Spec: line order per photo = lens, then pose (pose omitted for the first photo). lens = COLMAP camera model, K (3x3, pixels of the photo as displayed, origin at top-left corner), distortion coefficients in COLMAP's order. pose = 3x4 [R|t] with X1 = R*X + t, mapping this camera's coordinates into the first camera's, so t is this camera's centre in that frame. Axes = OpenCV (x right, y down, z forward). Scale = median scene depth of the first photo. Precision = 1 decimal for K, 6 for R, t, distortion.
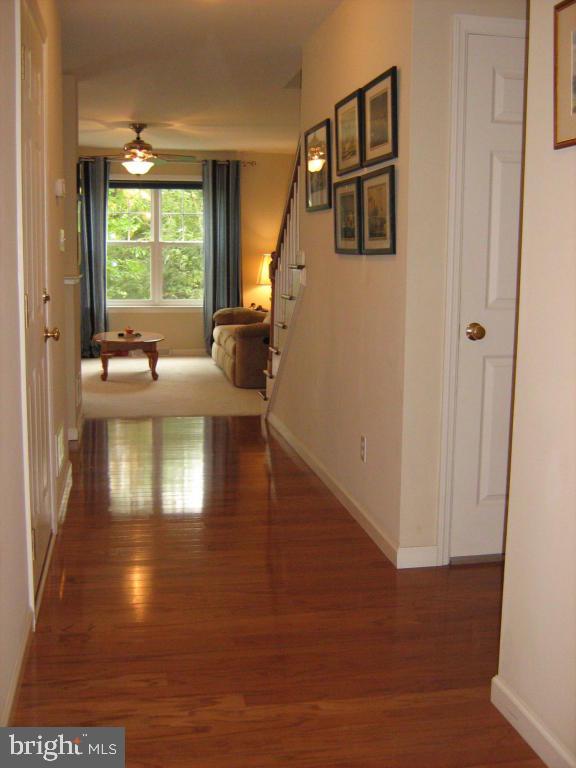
lens RADIAL K [[880.4, 0, 284.0], [0, 880.4, 382.0], [0, 0, 1]] dist [-0.099852, 0.000000]
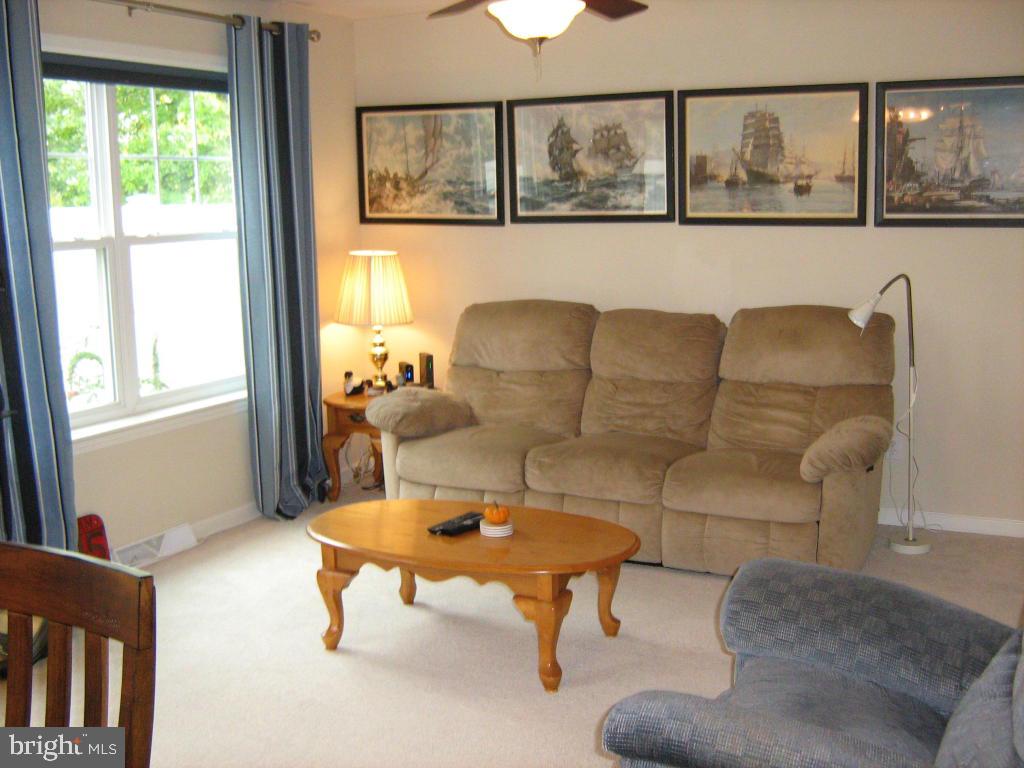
lens RADIAL K [[1173.8, 0, 513.6], [0, 1173.8, 383.5], [0, 0, 1]] dist [-0.099852, 0.000000]
pose [[0.620846, -0.142974, 0.770784, -0.438499], [0.133073, 0.988179, 0.076113, -0.121668], [-0.772555, 0.055316, 0.632533, 0.616092]]
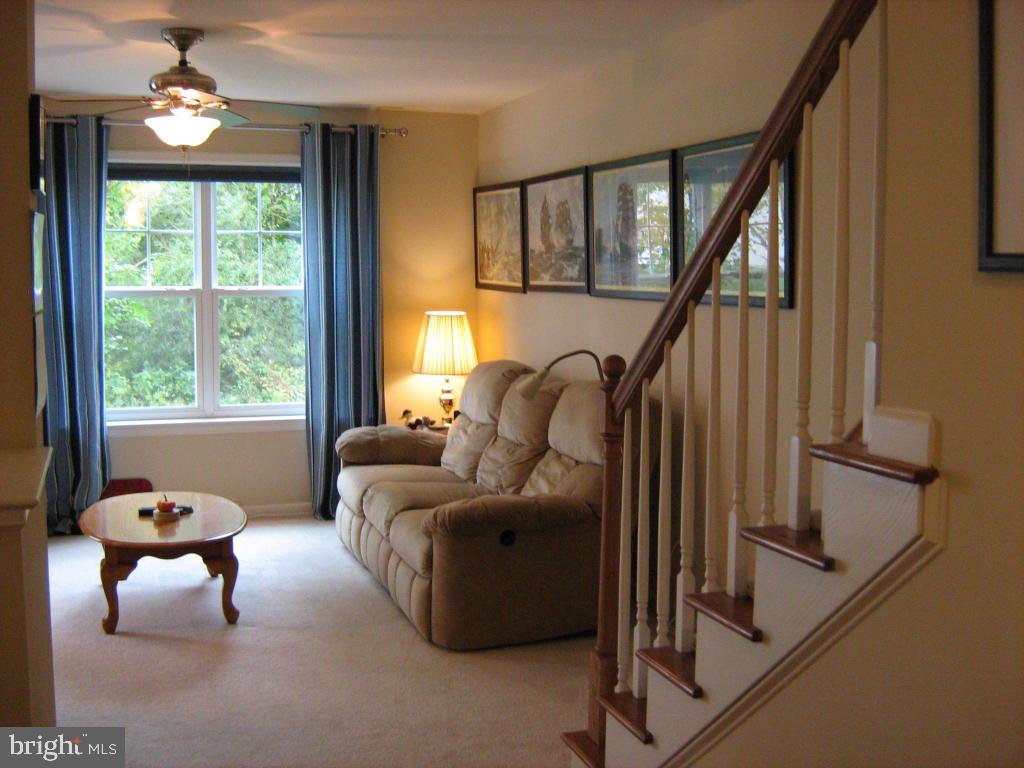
lens RADIAL K [[1173.8, 0, 519.0], [0, 1173.8, 389.3], [0, 0, 1]] dist [-0.099852, 0.000000]
pose [[0.987694, -0.021611, 0.154901, -0.079100], [0.028435, 0.998714, -0.041973, -0.075274], [-0.153795, 0.045861, 0.987038, 0.348844]]
